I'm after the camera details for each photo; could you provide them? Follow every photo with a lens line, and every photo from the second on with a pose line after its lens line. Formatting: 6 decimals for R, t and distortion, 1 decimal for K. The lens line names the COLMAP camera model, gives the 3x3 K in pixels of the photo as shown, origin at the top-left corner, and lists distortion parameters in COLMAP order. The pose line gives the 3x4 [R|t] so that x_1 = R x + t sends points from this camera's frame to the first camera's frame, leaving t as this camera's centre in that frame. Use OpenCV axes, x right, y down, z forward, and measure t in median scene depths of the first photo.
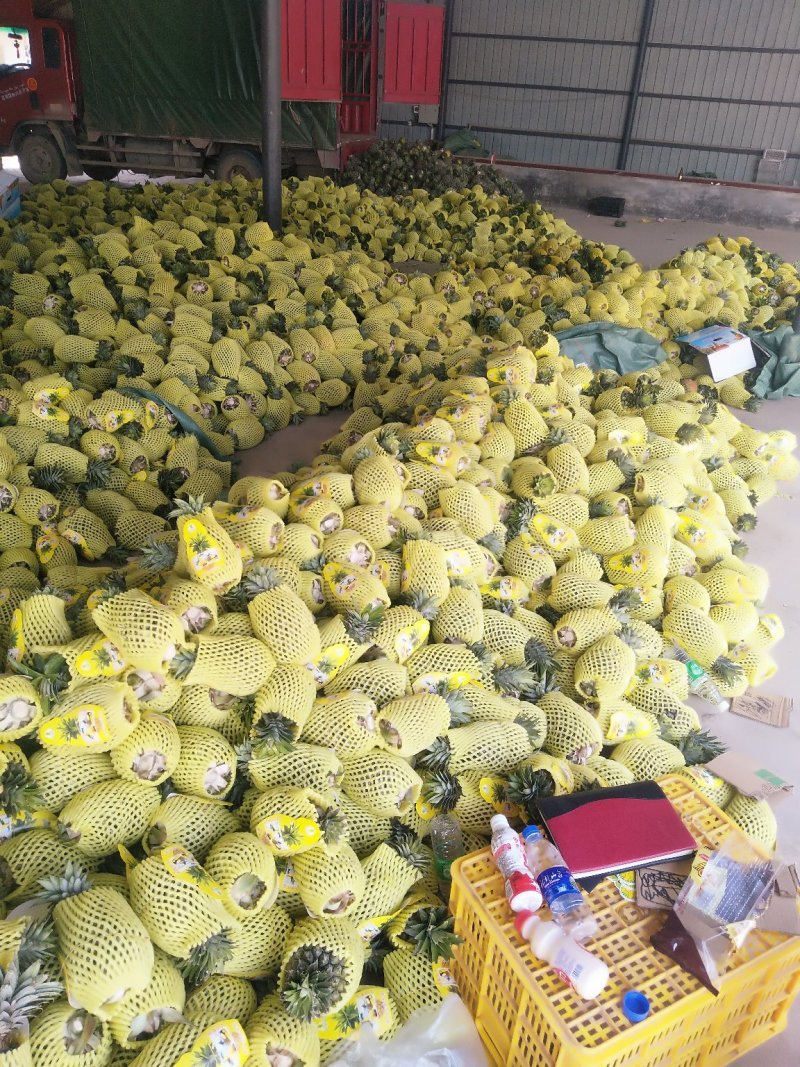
lens RADIAL K [[811.6, 0, 408.7], [0, 811.6, 533.1], [0, 0, 1]] dist [0.083141, -0.117453]
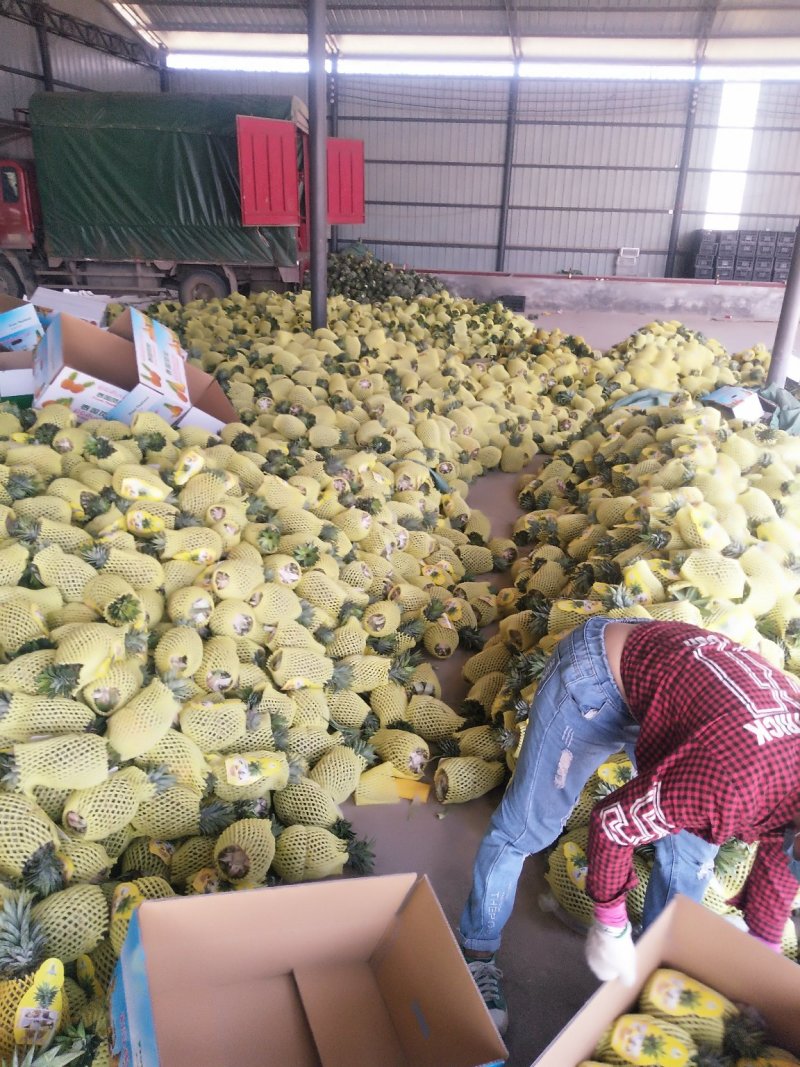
lens RADIAL K [[811.6, 0, 403.6], [0, 811.6, 533.9], [0, 0, 1]] dist [0.083141, -0.117453]
pose [[0.979282, -0.100301, 0.175915, -0.533009], [0.118984, 0.987941, -0.099072, 0.057688], [-0.163856, 0.117950, 0.979407, -0.201341]]
